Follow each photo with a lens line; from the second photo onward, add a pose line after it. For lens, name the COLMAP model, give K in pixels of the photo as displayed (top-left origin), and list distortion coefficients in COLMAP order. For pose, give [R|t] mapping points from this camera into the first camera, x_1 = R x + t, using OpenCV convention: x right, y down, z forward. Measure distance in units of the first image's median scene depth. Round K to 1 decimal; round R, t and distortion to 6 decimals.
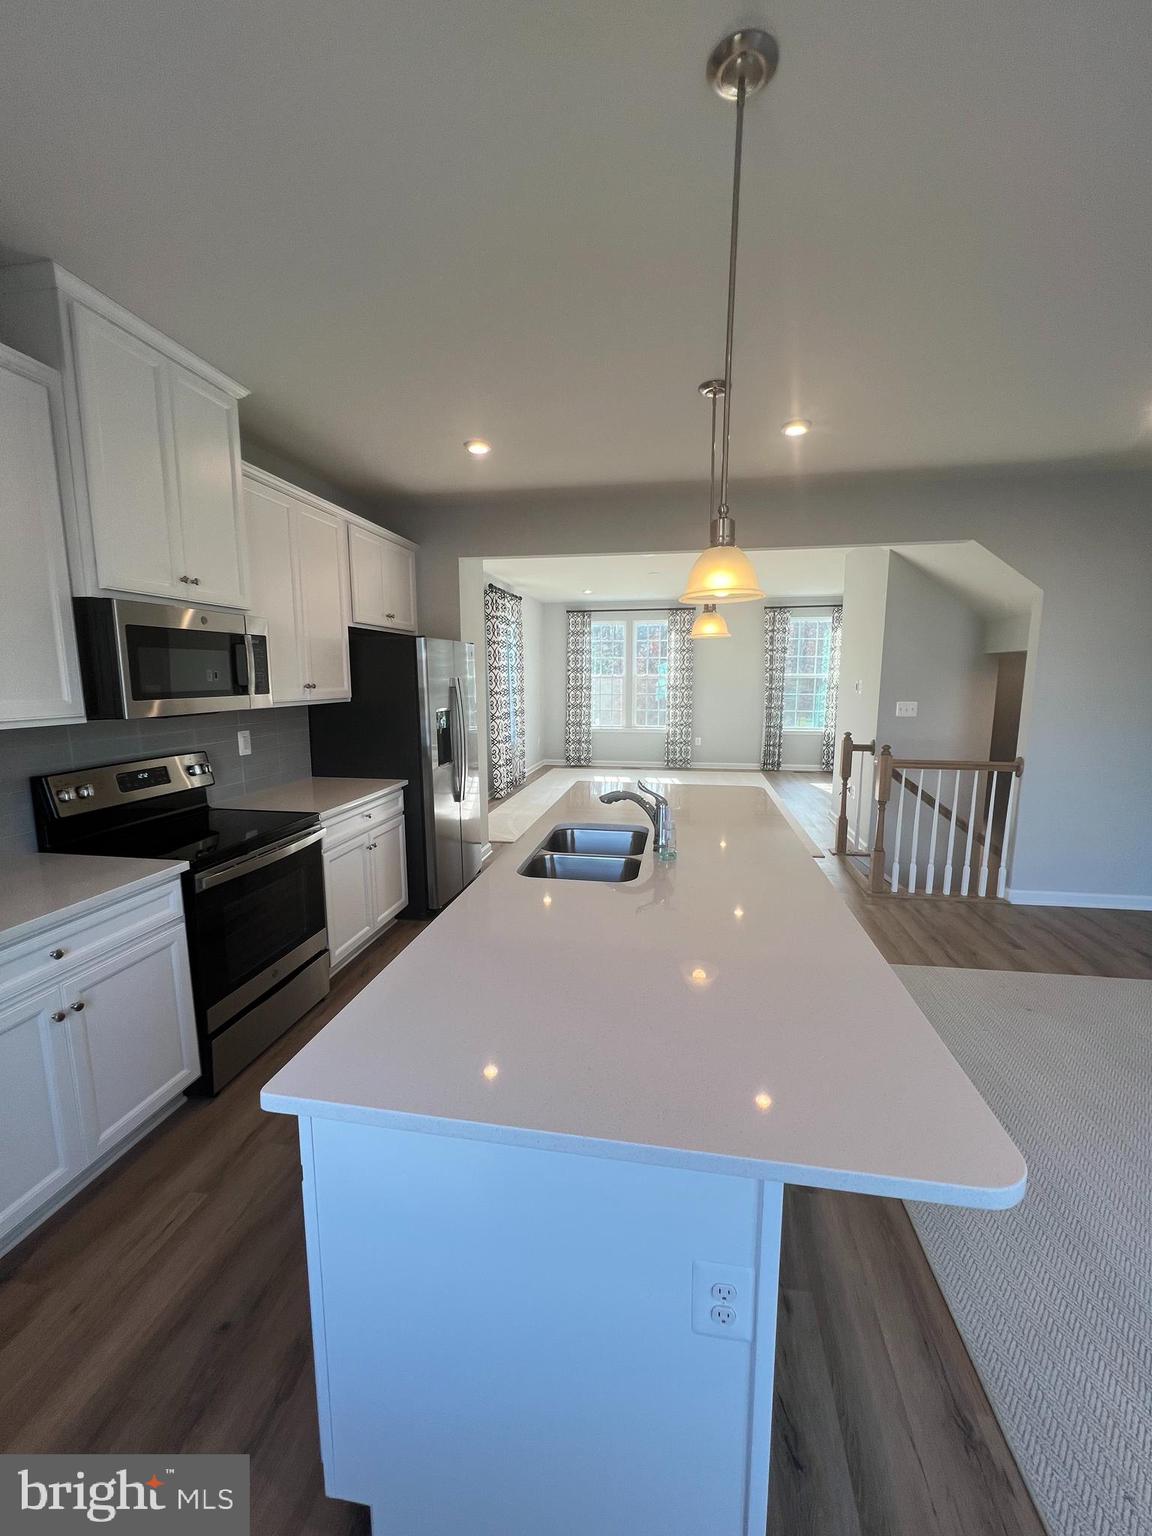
lens RADIAL K [[611.6, 0, 576.6], [0, 611.6, 766.3], [0, 0, 1]] dist [-0.002470, 0.000989]
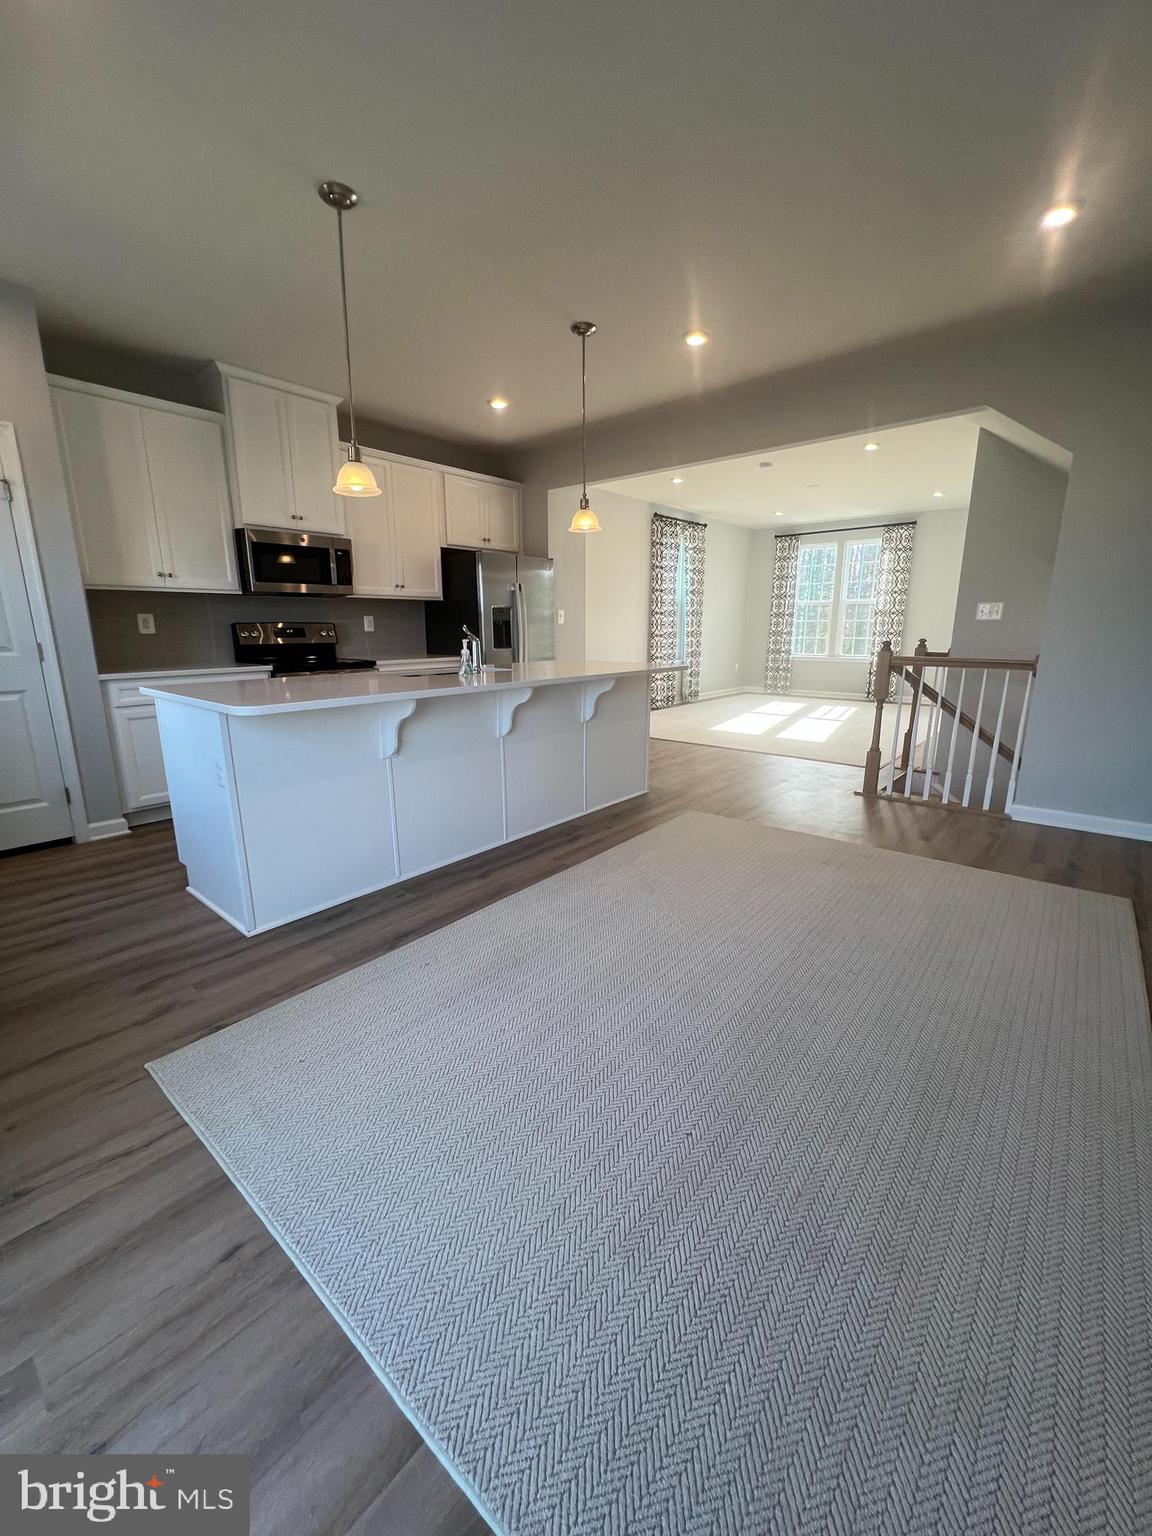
lens RADIAL K [[611.6, 0, 576.6], [0, 611.6, 766.3], [0, 0, 1]] dist [-0.002470, 0.000989]
pose [[0.859761, 0.113700, -0.497878, 0.675303], [-0.073408, 0.992291, 0.099845, 0.117336], [0.505393, -0.049295, 0.861480, -0.111507]]
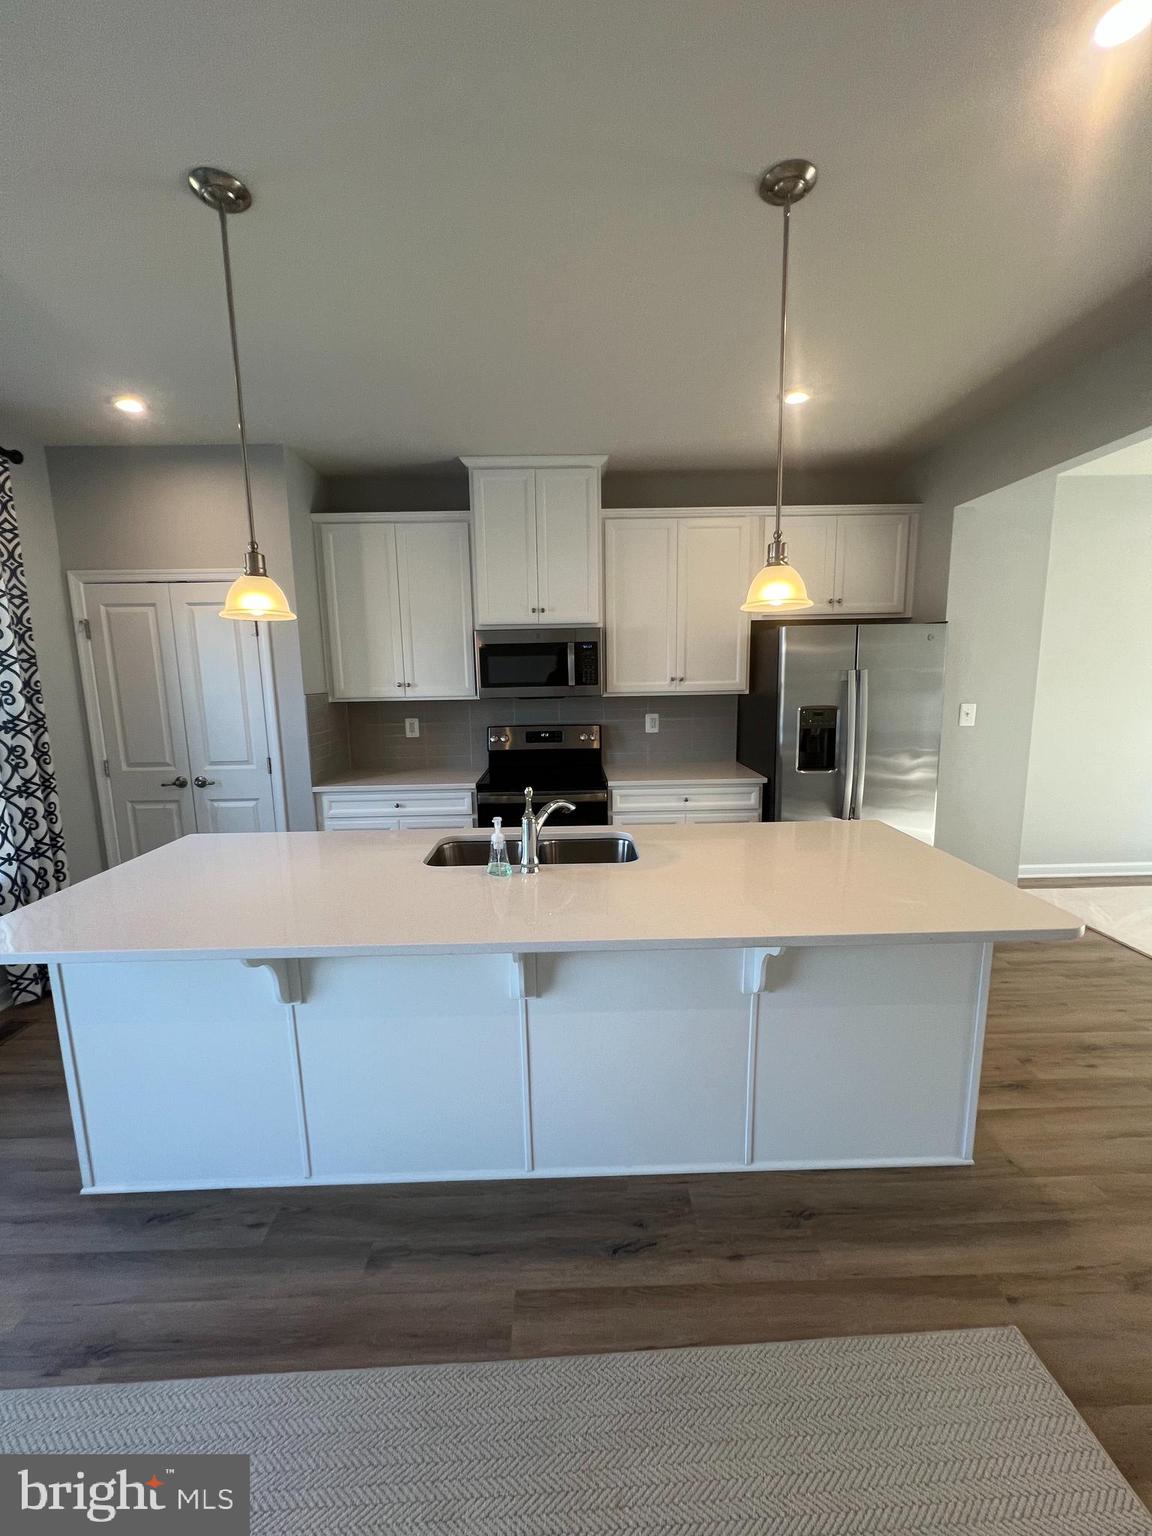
lens RADIAL K [[611.6, 0, 576.6], [0, 611.6, 766.3], [0, 0, 1]] dist [-0.002470, 0.000989]
pose [[0.190296, 0.149394, -0.970293, 0.595846], [-0.125889, 0.983907, 0.126800, -0.080214], [0.973622, 0.098020, 0.206040, 0.520068]]
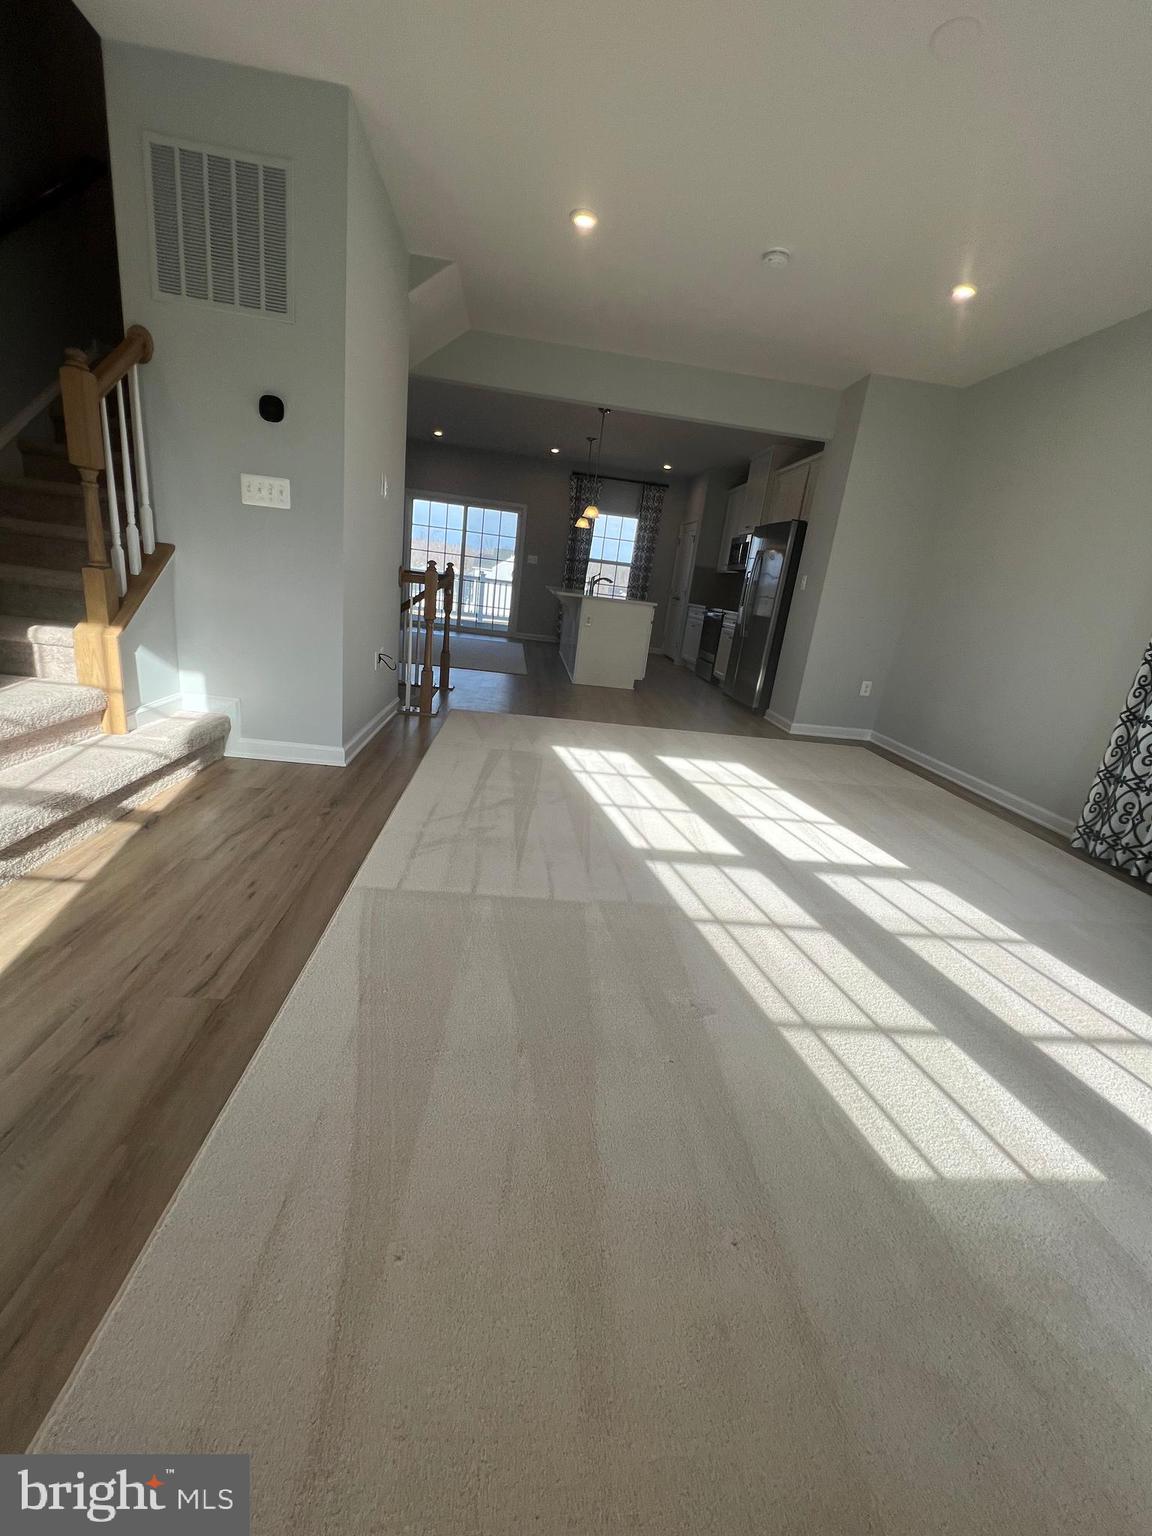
lens RADIAL K [[611.6, 0, 576.6], [0, 611.6, 766.3], [0, 0, 1]] dist [-0.002470, 0.000989]
pose [[-0.961818, -0.035043, -0.271439, 0.665260], [-0.151331, 0.894464, 0.420753, -0.252496], [0.228048, 0.445765, -0.865614, 2.618618]]
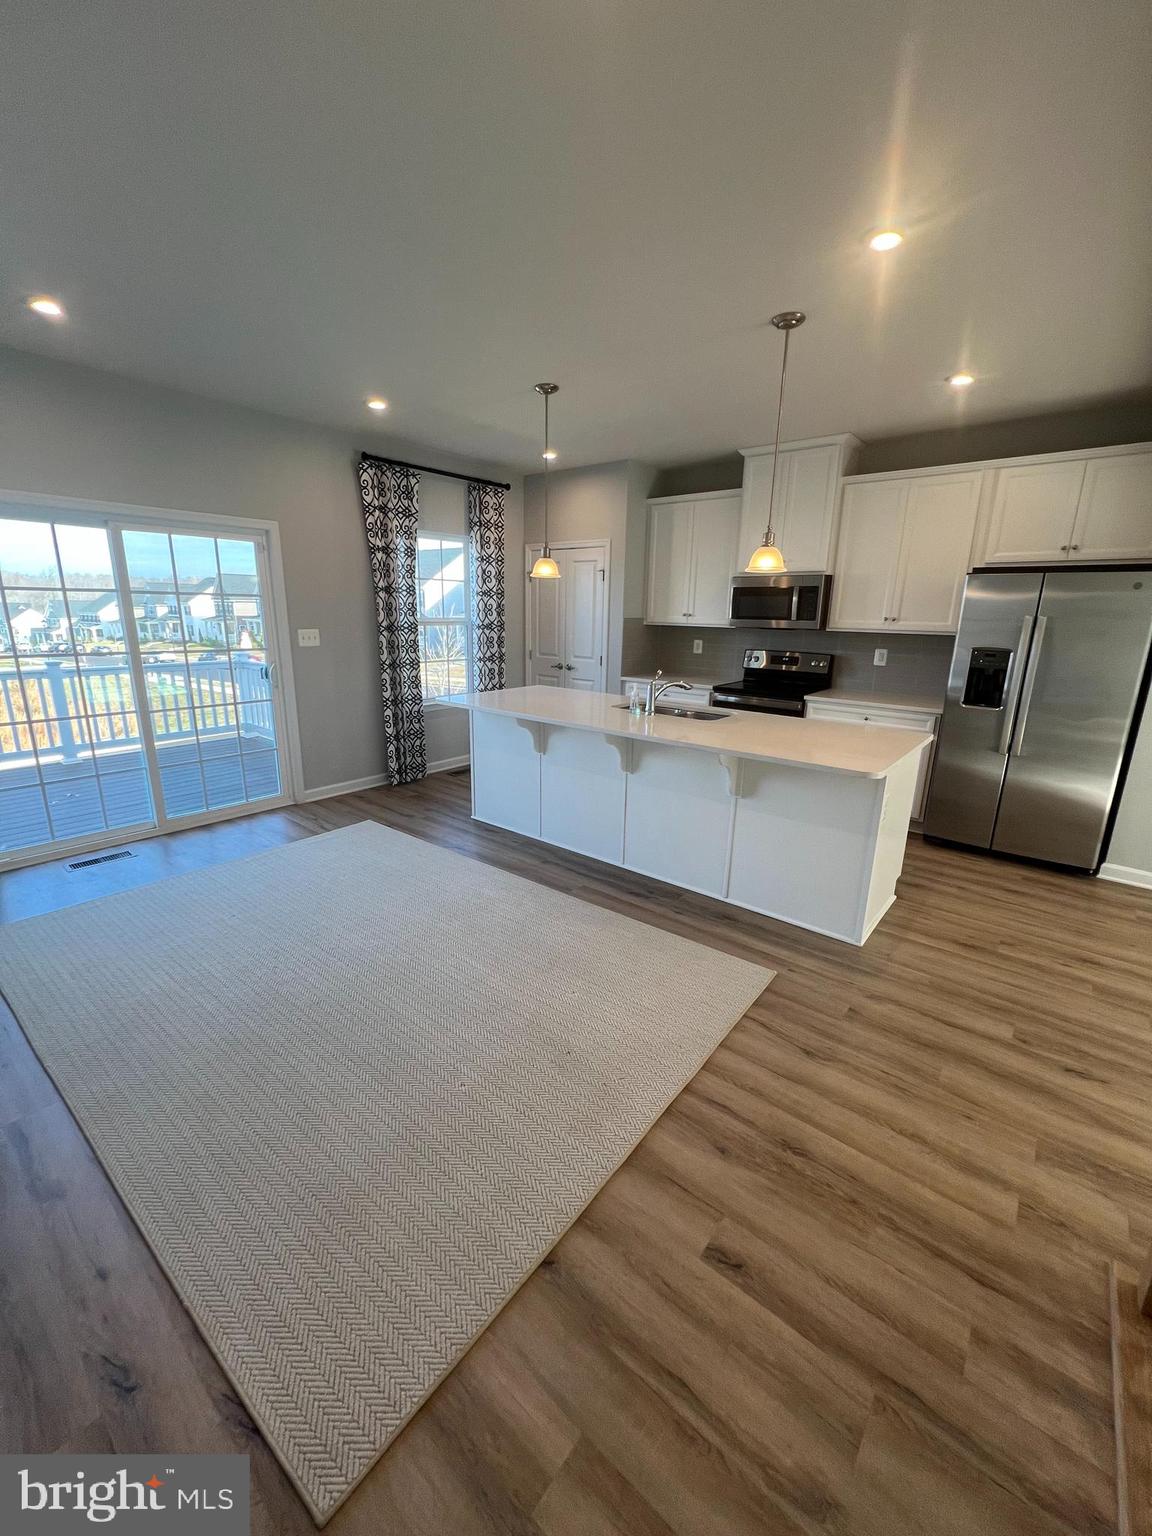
lens RADIAL K [[611.6, 0, 576.6], [0, 611.6, 766.3], [0, 0, 1]] dist [-0.002470, 0.000989]
pose [[-0.491475, 0.211552, -0.844806, 0.999611], [-0.143584, 0.937090, 0.318192, -0.138038], [0.858974, 0.277684, -0.430181, 0.947163]]
